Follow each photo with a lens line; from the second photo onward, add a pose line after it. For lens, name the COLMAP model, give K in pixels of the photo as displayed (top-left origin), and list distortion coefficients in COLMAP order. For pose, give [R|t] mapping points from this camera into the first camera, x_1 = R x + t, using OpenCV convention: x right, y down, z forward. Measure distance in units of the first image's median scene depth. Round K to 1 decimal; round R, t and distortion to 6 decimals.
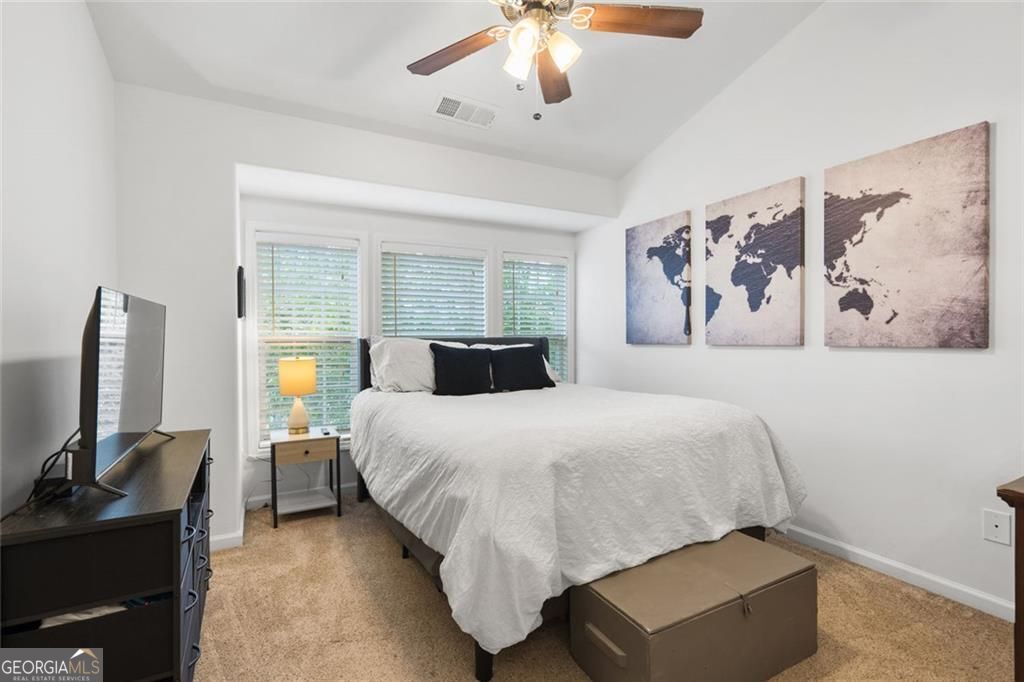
lens RADIAL K [[474.0, 0, 512.0], [0, 474.0, 341.0], [0, 0, 1]] dist [0.001746, 0.000095]
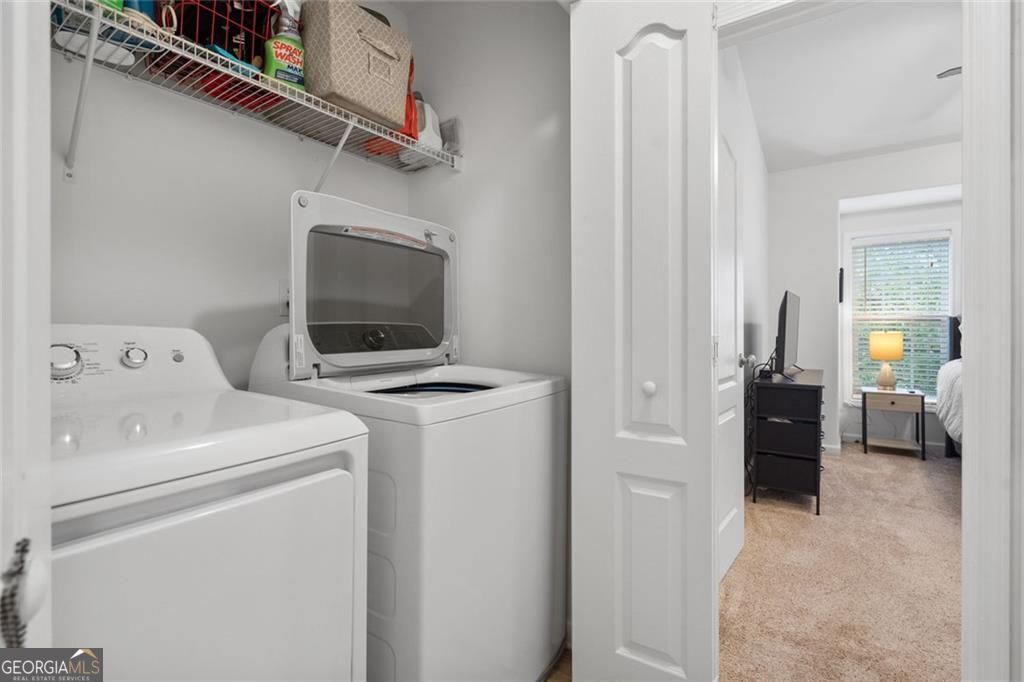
lens RADIAL K [[468.8, 0, 510.3], [0, 468.8, 328.3], [0, 0, 1]] dist [0.002930, 0.000296]
pose [[0.445360, 0.007934, -0.895316, 0.239663], [-0.008816, 0.999951, 0.004476, 0.029227], [0.895308, 0.005900, 0.445408, -0.490489]]
